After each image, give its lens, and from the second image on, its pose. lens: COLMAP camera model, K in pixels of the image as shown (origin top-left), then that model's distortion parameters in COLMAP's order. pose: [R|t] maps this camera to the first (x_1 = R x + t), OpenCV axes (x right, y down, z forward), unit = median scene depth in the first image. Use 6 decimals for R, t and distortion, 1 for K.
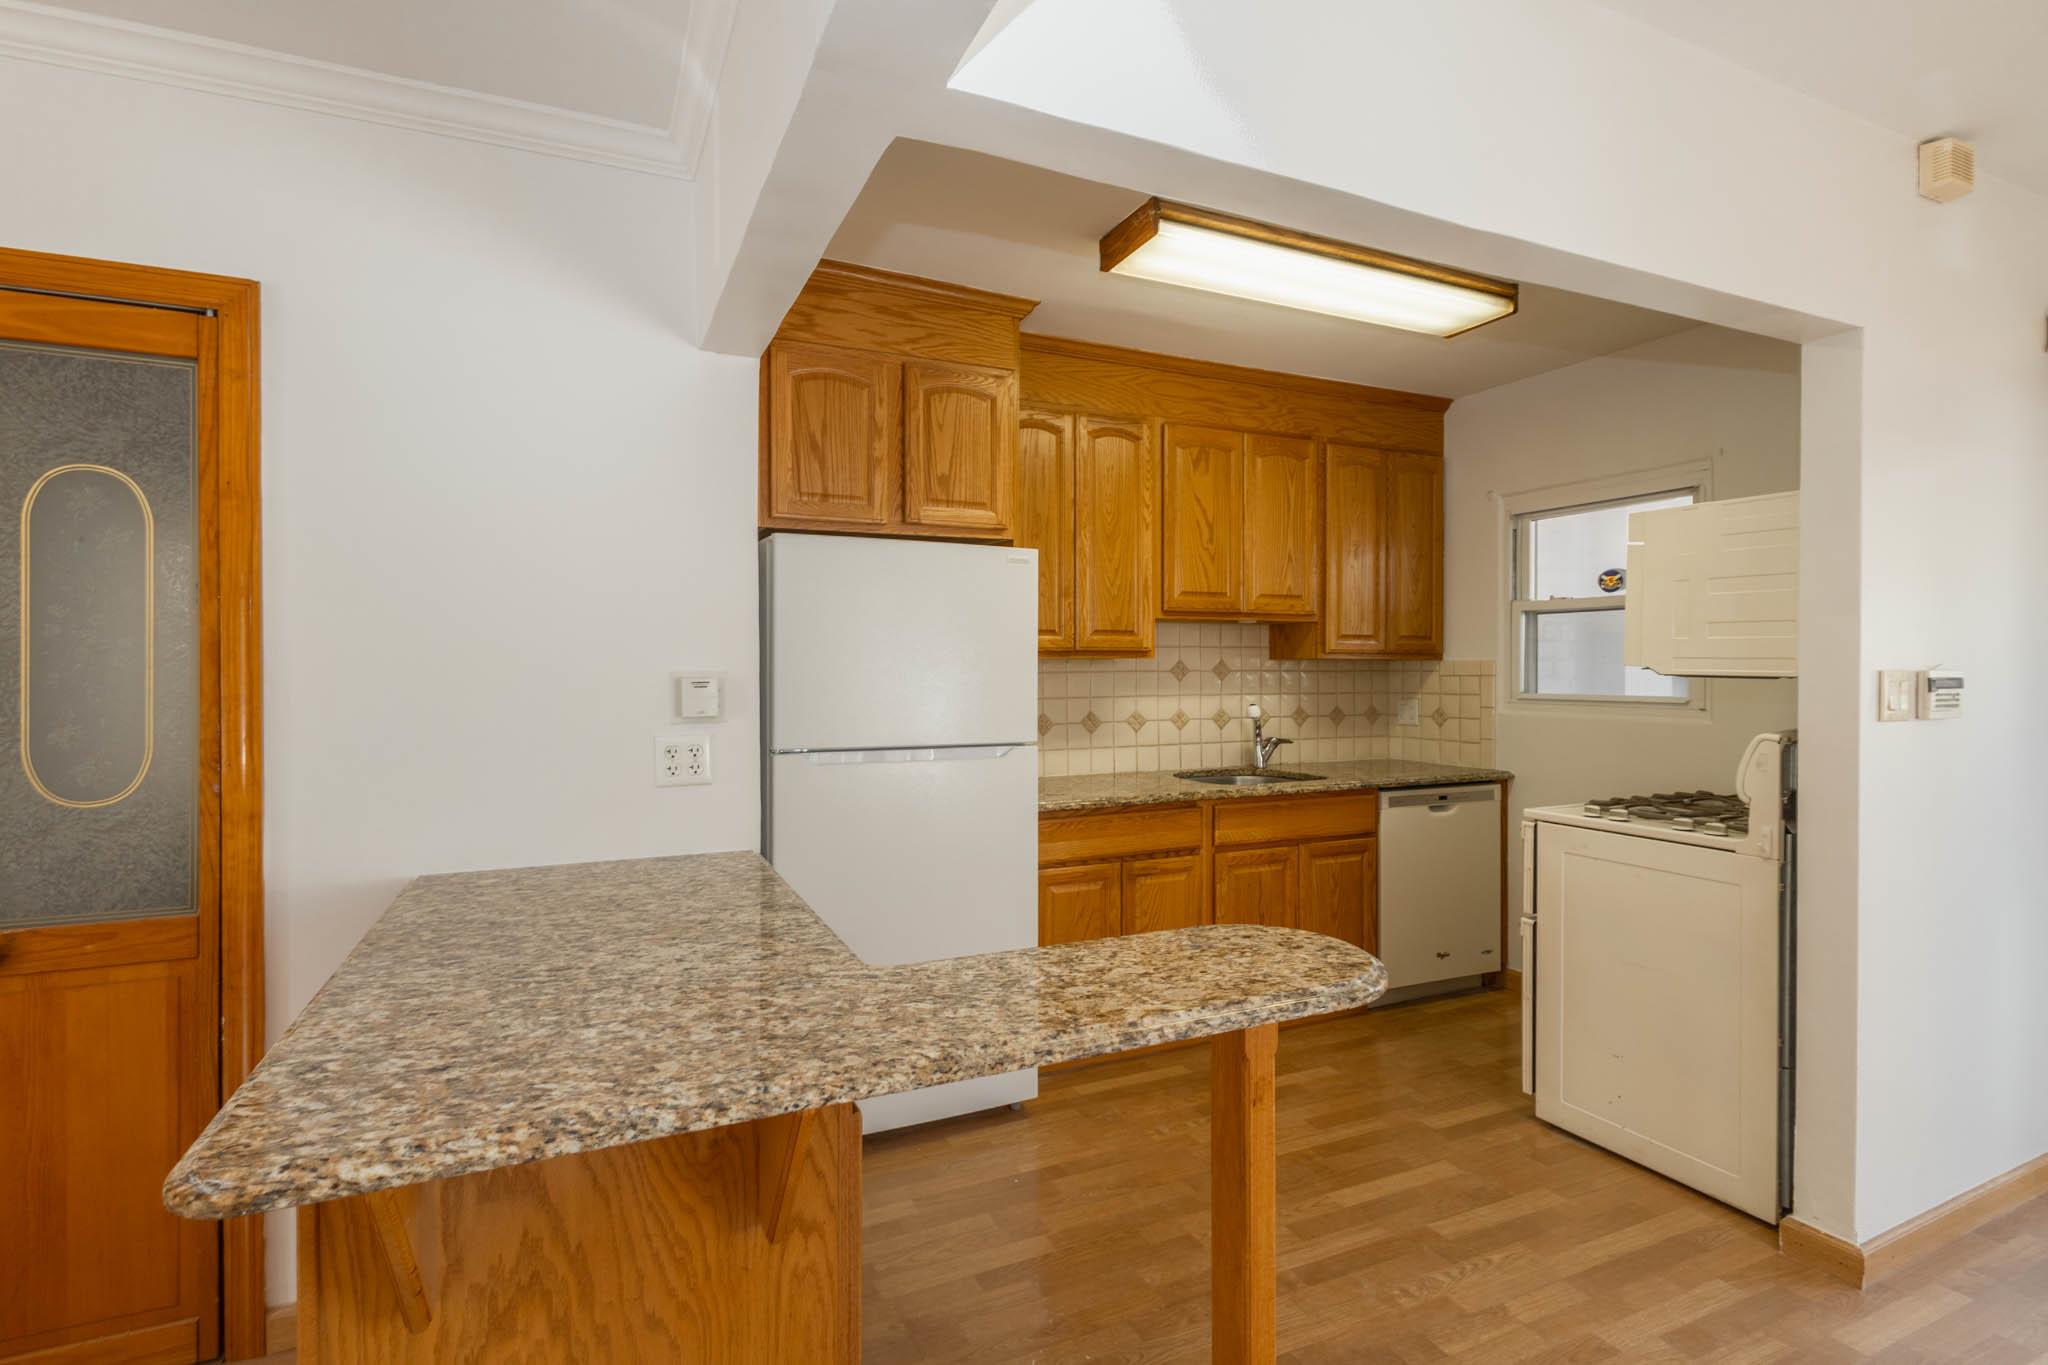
lens RADIAL K [[946.7, 0, 1026.1], [0, 946.7, 672.9], [0, 0, 1]] dist [0.009175, 0.000159]
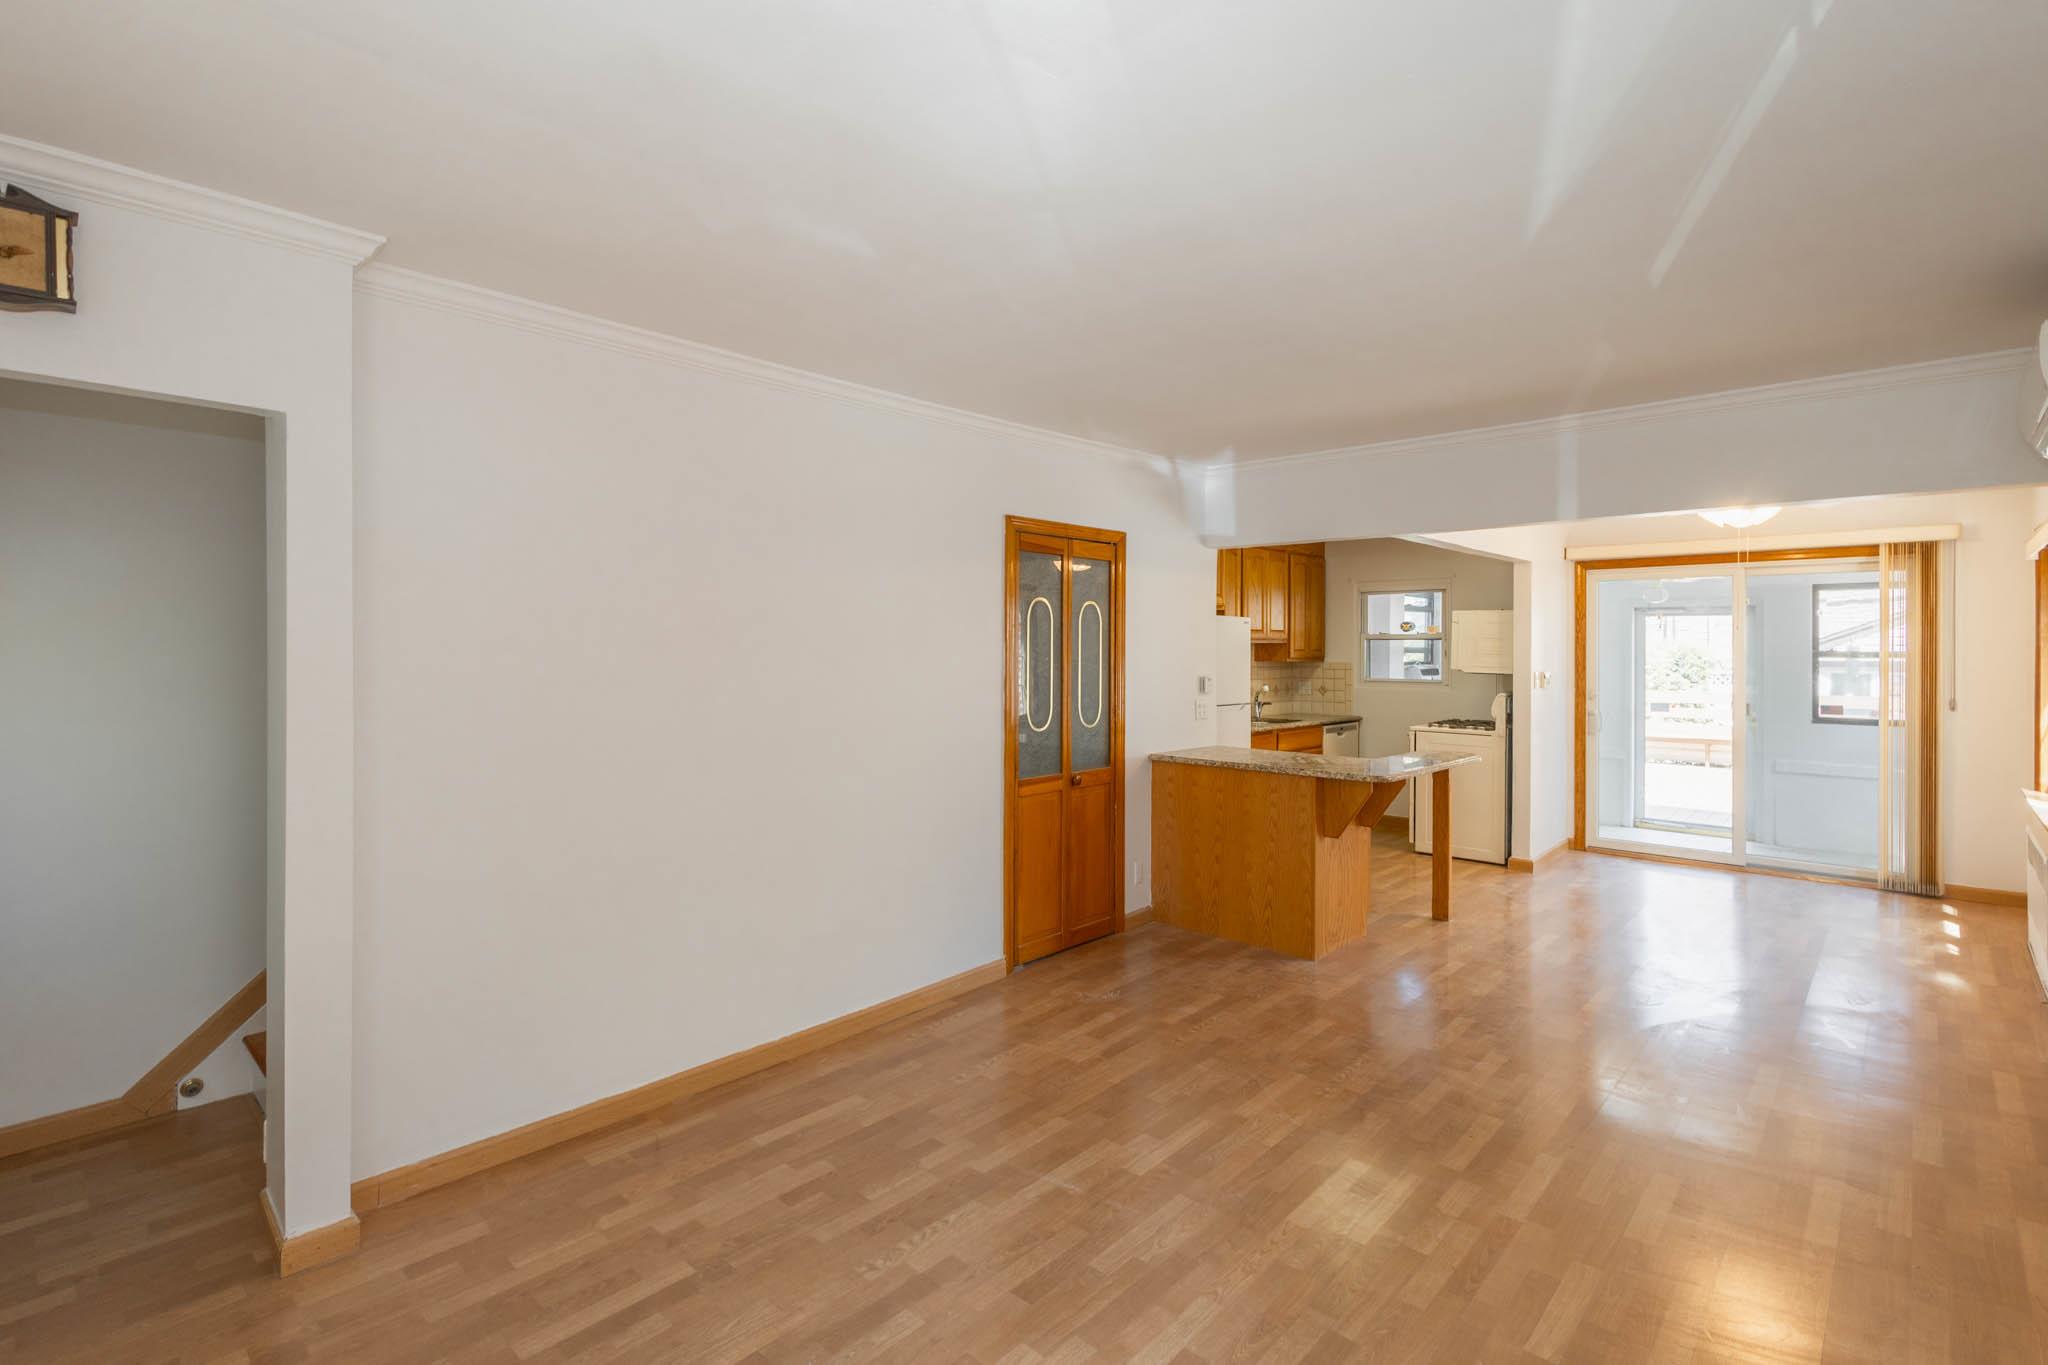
lens RADIAL K [[946.7, 0, 1023.5], [0, 946.7, 656.5], [0, 0, 1]] dist [0.009175, 0.000159]
pose [[0.924355, 0.002147, 0.381528, -1.296042], [-0.003808, 0.999986, 0.003600, -0.041314], [-0.381515, -0.004781, 0.924350, -0.853999]]
